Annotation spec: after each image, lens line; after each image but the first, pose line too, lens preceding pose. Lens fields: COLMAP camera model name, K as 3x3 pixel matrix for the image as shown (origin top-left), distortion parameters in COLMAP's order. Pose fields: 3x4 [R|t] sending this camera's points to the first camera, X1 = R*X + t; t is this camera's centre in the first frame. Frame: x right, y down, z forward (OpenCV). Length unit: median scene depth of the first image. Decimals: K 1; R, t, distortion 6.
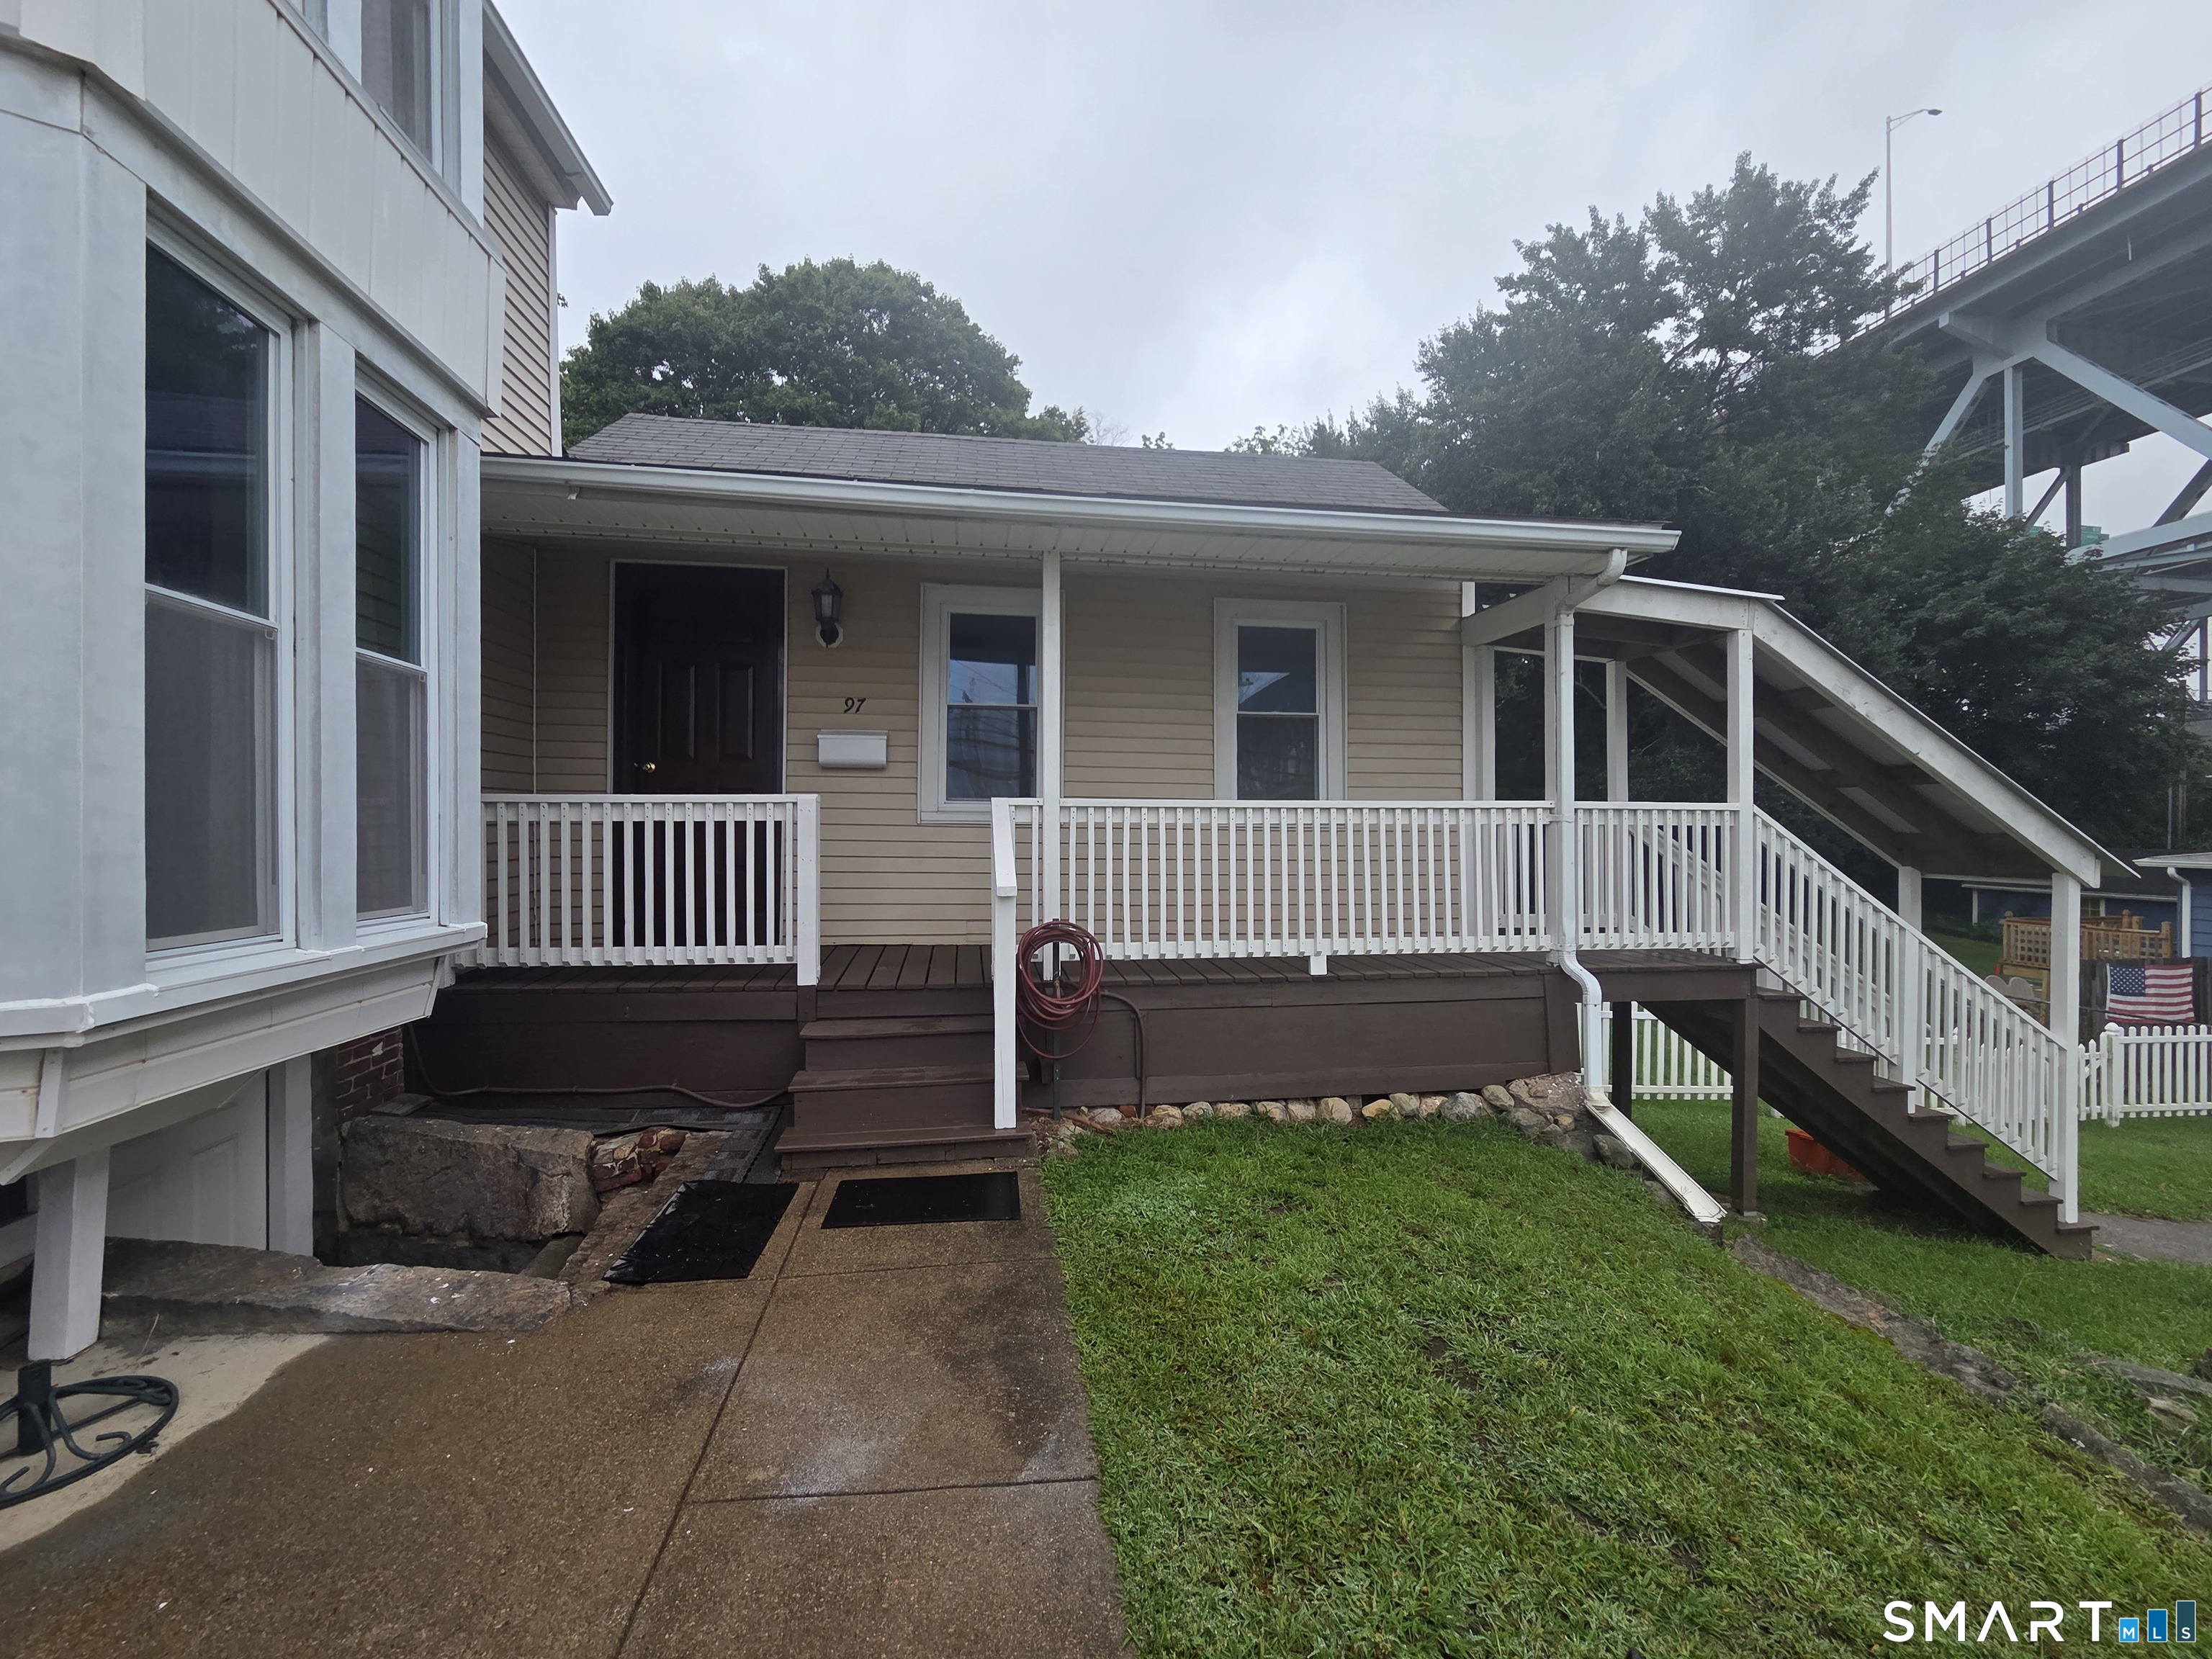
lens RADIAL K [[909.4, 0, 1095.9], [0, 909.4, 820.9], [0, 0, 1]] dist [-0.001514, 0.000261]
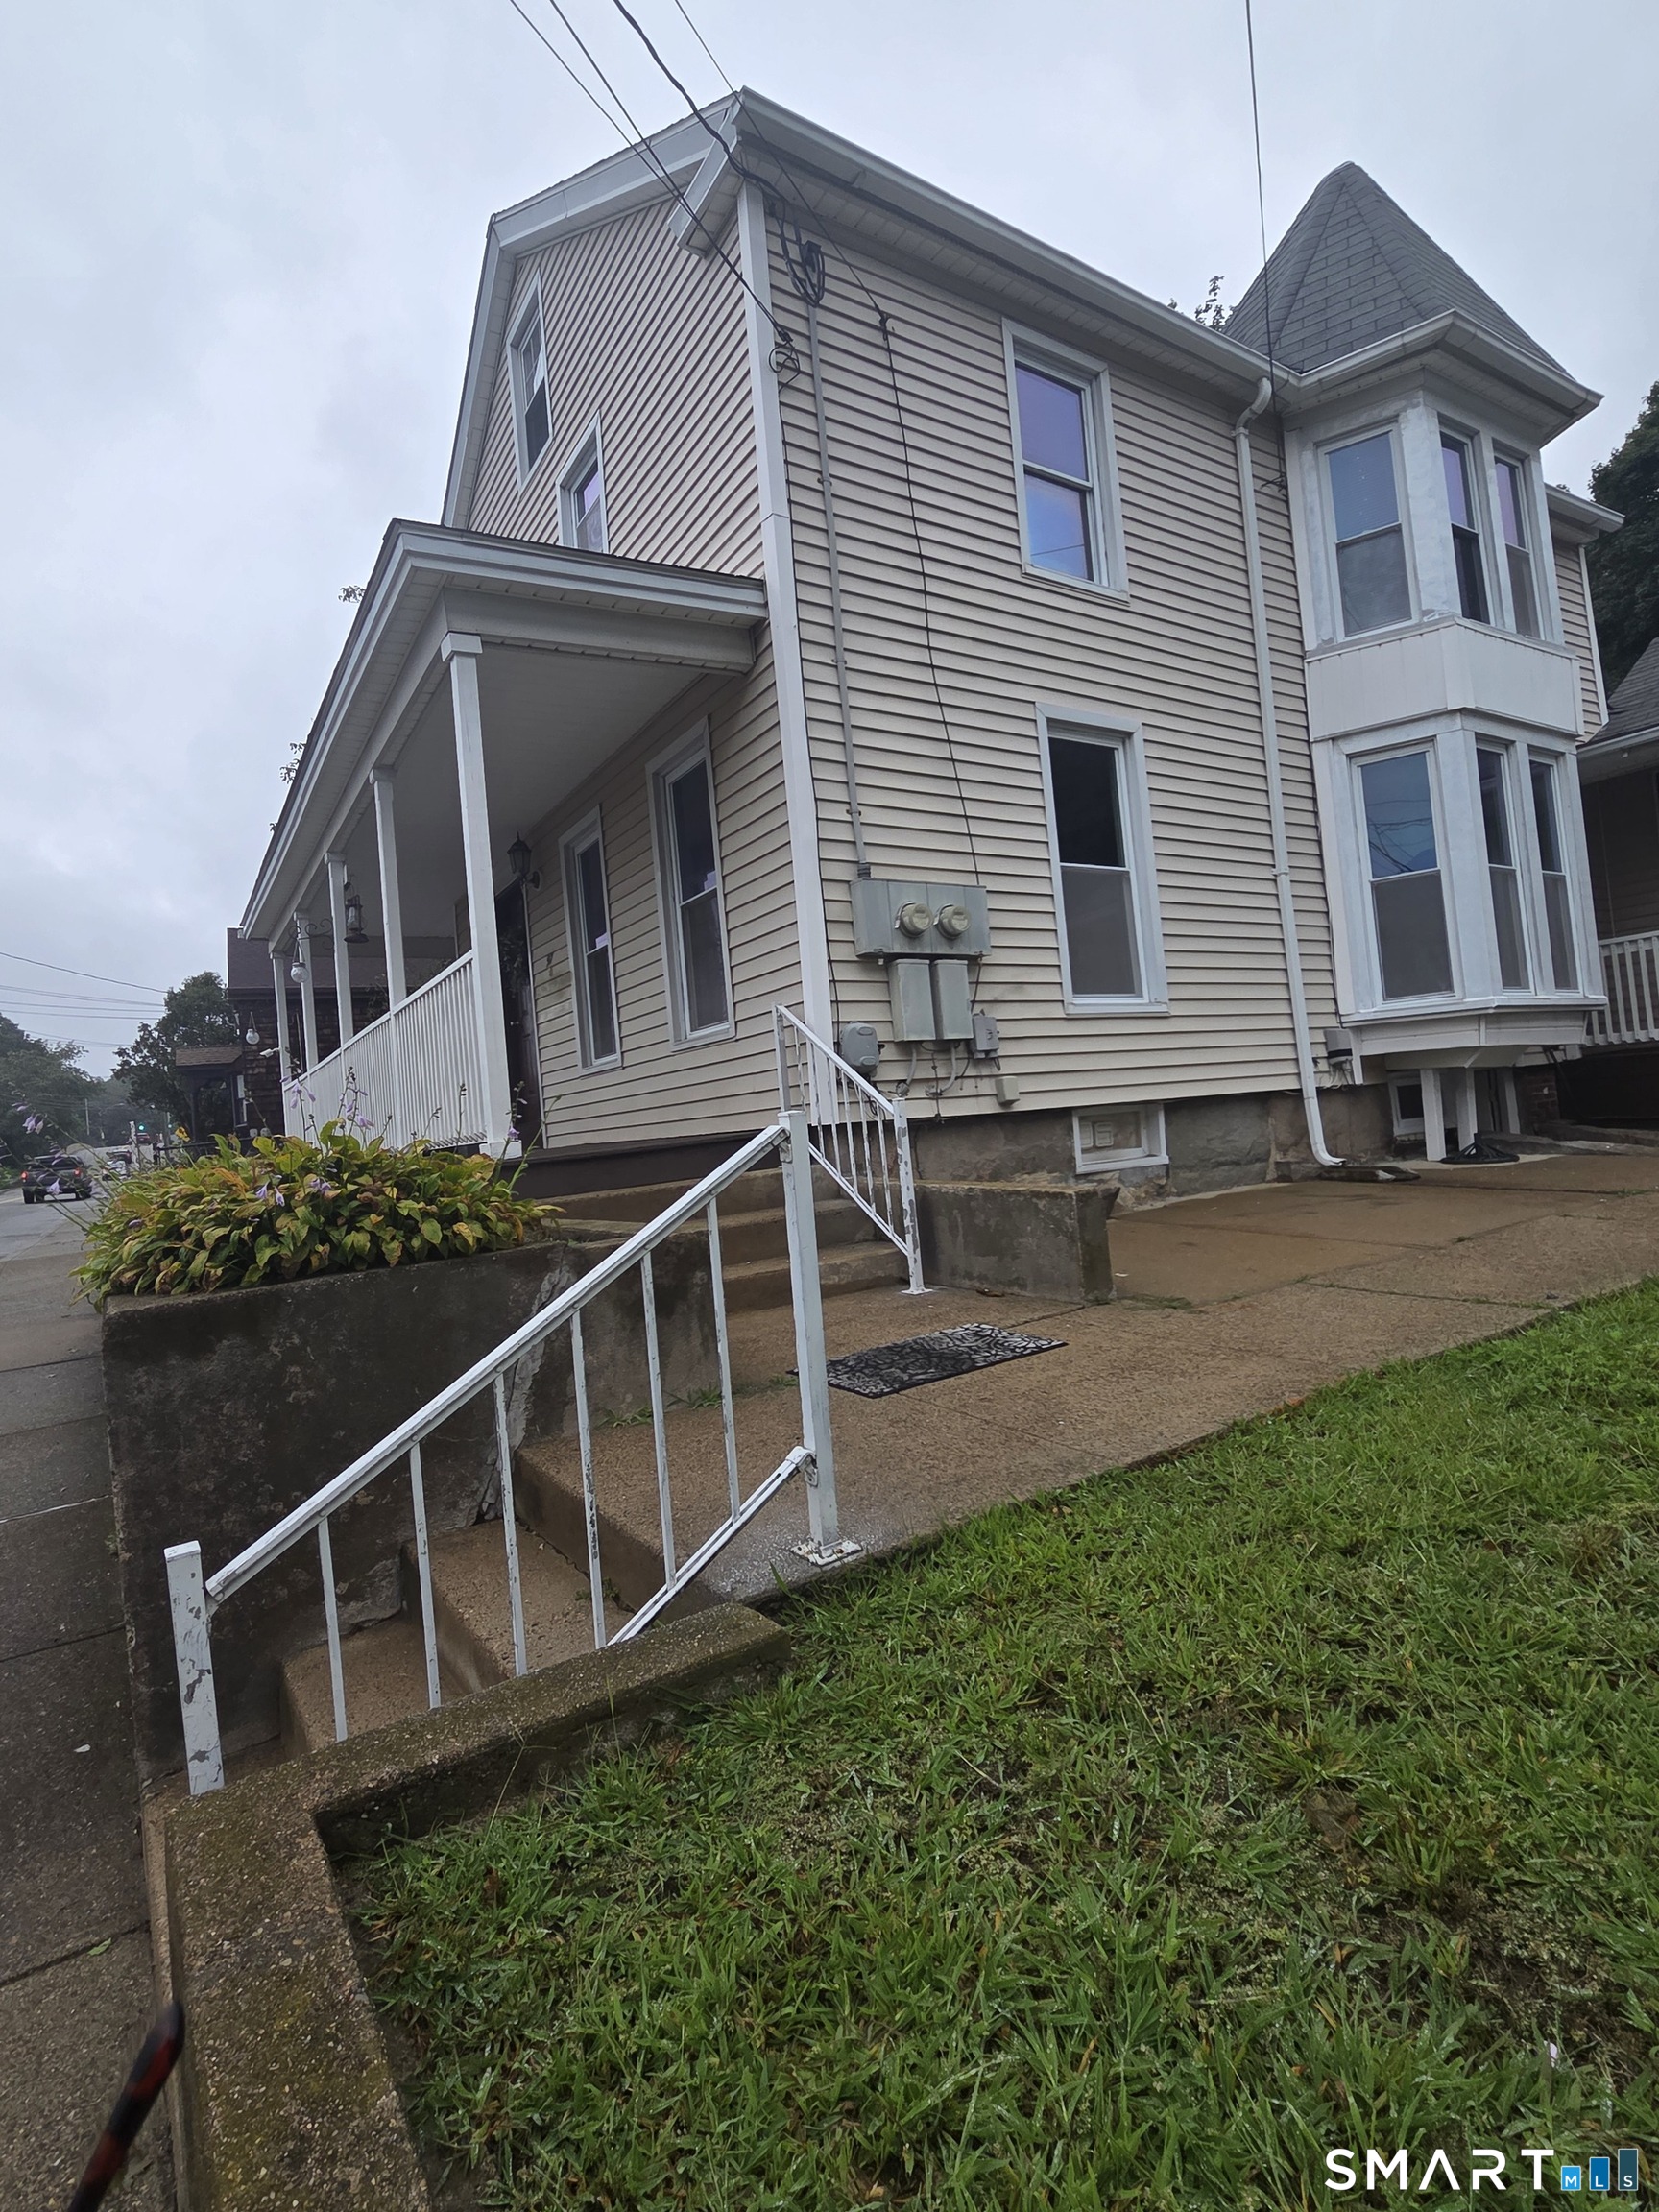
lens RADIAL K [[1110.5, 0, 829.5], [0, 1110.5, 1106.0], [0, 0, 1]] dist [-0.001391, -0.010680]
pose [[0.409812, -0.057348, -0.910366, 0.527085], [0.090444, 0.995658, -0.022007, 0.164226], [0.907675, -0.073319, 0.413219, -1.002260]]
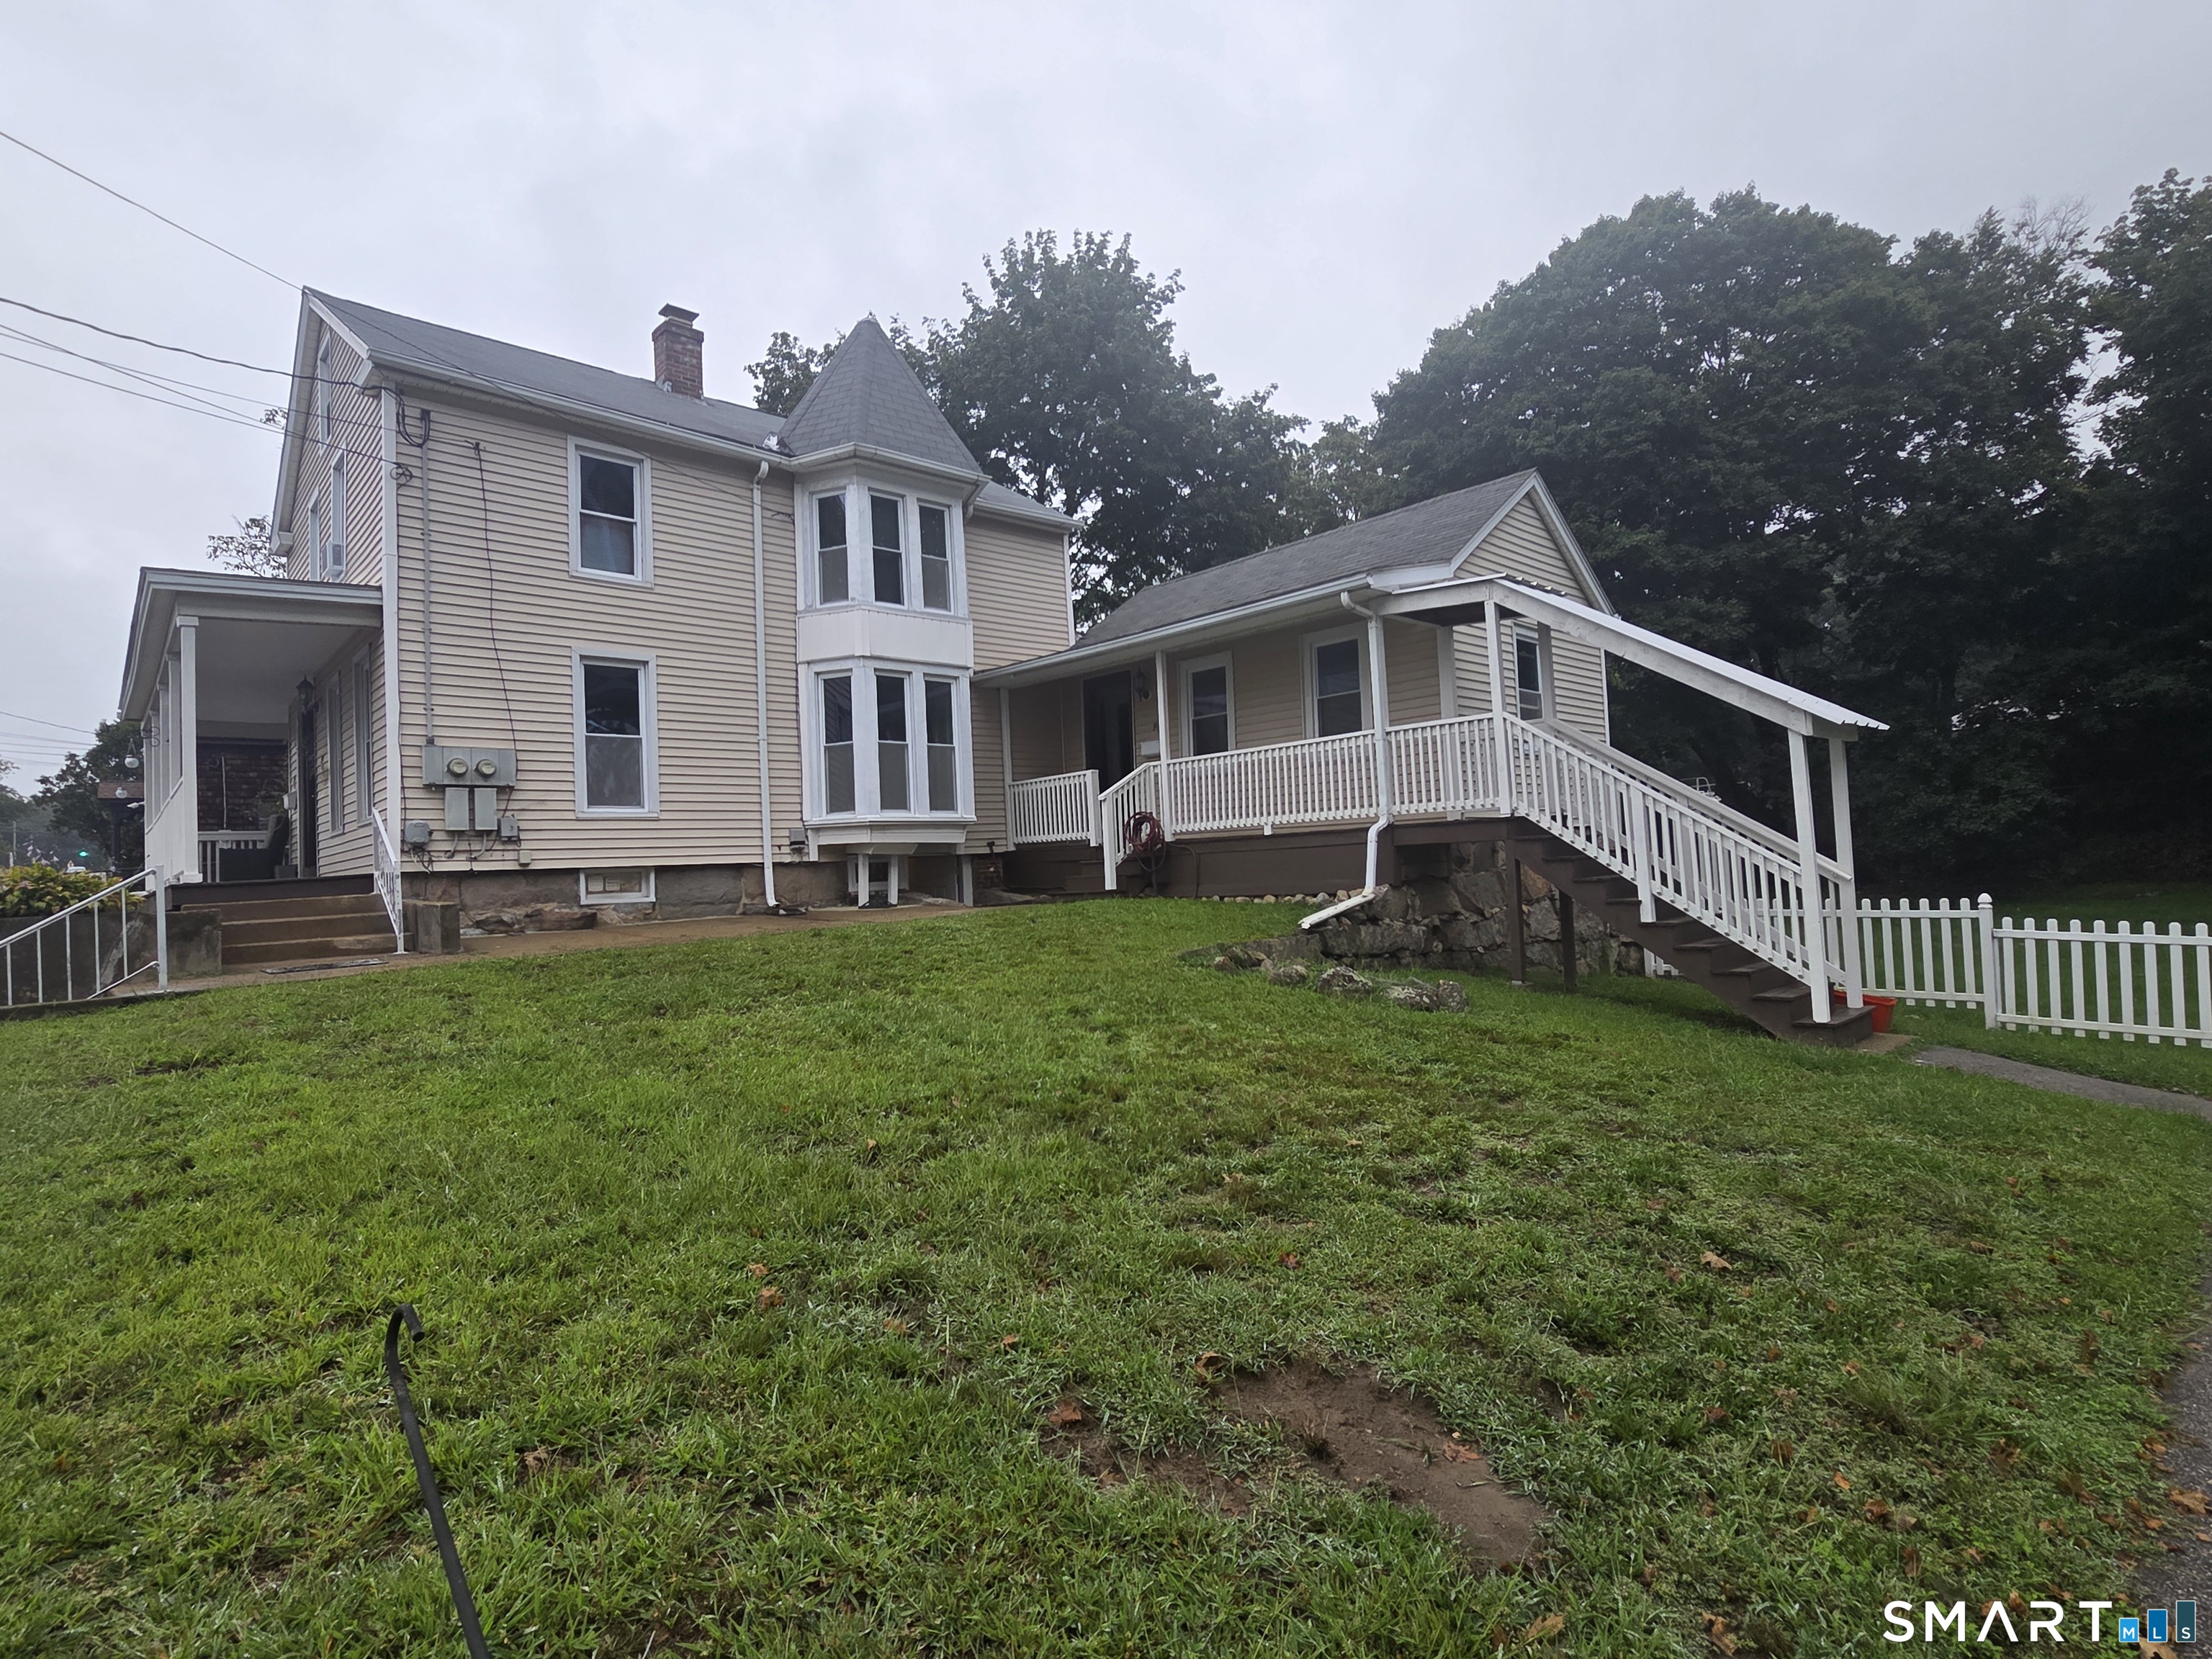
lens RADIAL K [[1110.5, 0, 1106.0], [0, 1110.5, 829.5], [0, 0, 1]] dist [-0.001391, -0.010680]
pose [[0.576053, -0.063128, -0.814971, 2.002553], [0.054735, 0.997755, -0.038598, 0.231163], [0.815578, -0.022373, 0.578215, -0.671954]]
